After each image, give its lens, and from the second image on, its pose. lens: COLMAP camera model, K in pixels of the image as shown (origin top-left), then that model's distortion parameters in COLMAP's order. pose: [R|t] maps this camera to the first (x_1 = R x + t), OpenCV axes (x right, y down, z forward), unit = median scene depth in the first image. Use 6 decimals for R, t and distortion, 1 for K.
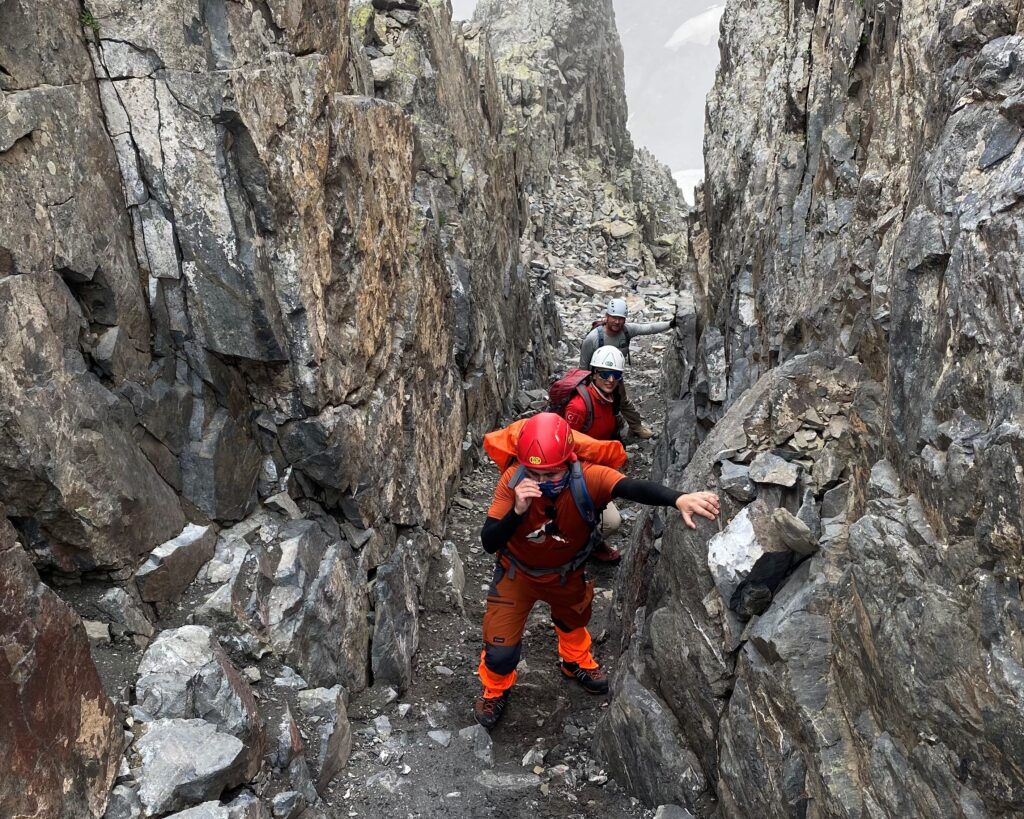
lens RADIAL K [[1102.0, 0, 512.0], [0, 1102.0, 409.5], [0, 0, 1]] dist [0.182364, -0.523019]
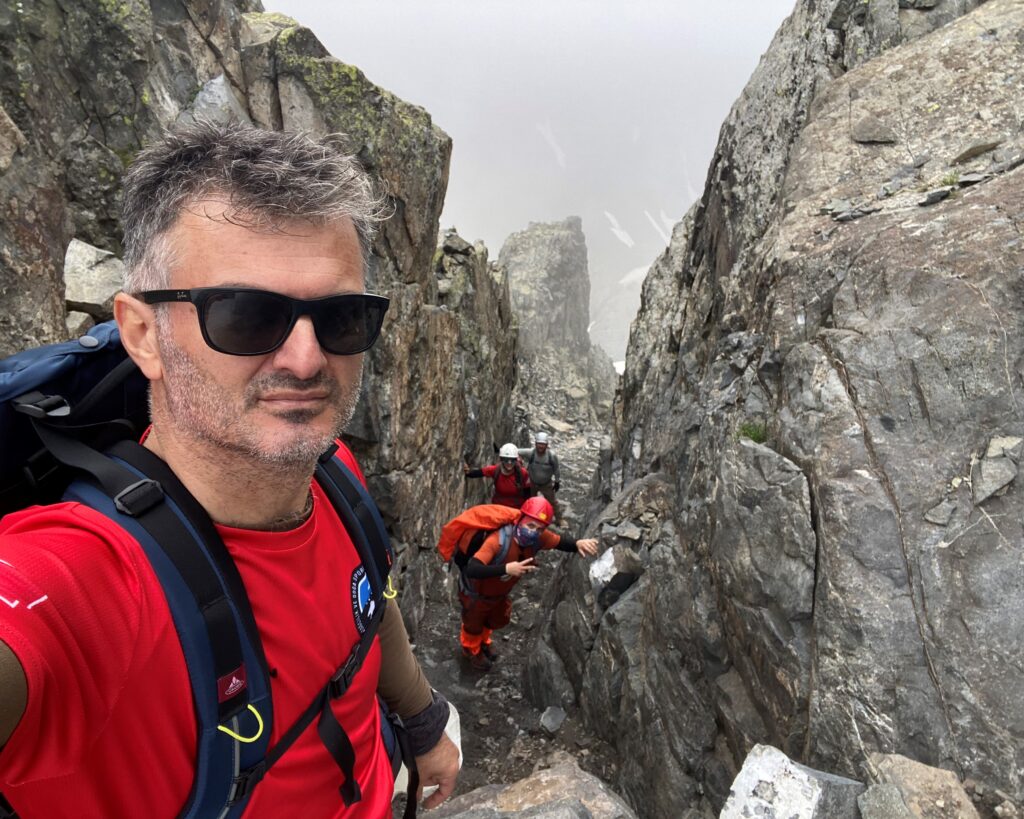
lens RADIAL K [[763.4, 0, 512.0], [0, 763.4, 409.5], [0, 0, 1]] dist [-0.003211, -0.030538]
pose [[0.992099, 0.125064, 0.009975, -0.000016], [-0.122766, 0.984106, -0.128314, 0.031429], [-0.025864, 0.126076, 0.991683, -0.219058]]
